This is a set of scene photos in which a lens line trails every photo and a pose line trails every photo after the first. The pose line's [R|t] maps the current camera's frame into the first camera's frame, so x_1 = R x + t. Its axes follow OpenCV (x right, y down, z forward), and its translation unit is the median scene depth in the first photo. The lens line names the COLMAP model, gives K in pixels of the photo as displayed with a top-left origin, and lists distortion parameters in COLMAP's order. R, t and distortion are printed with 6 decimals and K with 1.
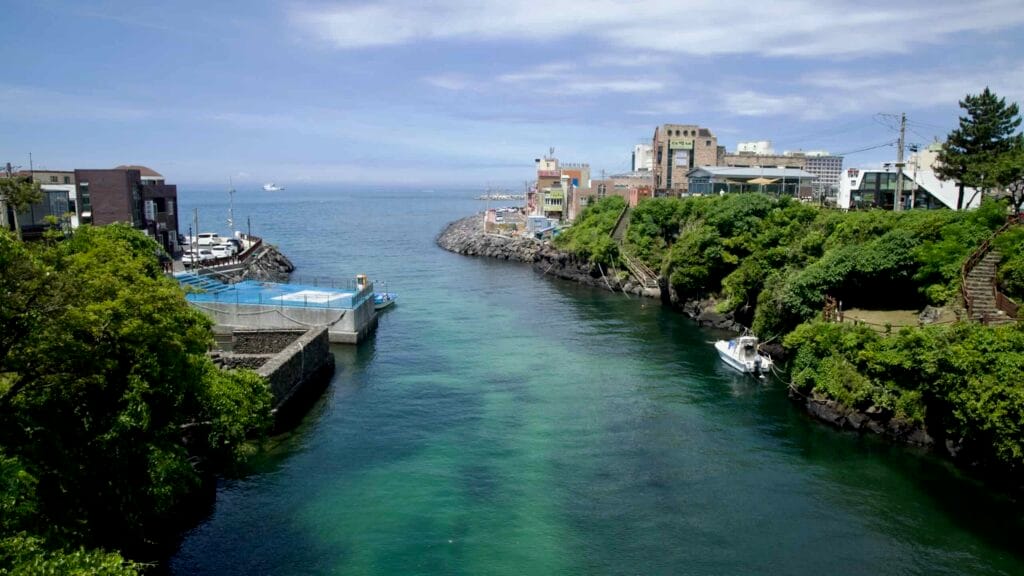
lens RADIAL K [[710.5, 0, 514.1], [0, 710.5, 293.8], [0, 0, 1]] dist [-0.097002, 0.075650]
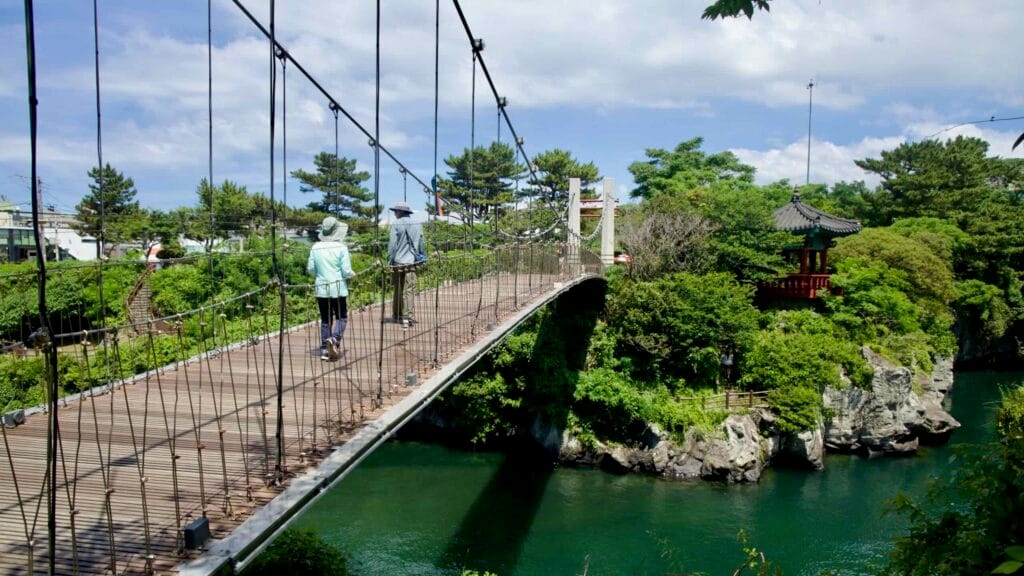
lens RADIAL K [[710.4, 0, 518.8], [0, 710.4, 324.9], [0, 0, 1]] dist [-0.090420, 0.073675]
pose [[0.373034, -0.088718, 0.923566, -0.173091], [0.129894, 0.990608, 0.042693, 0.027047], [-0.918680, 0.104039, 0.381054, -0.103480]]
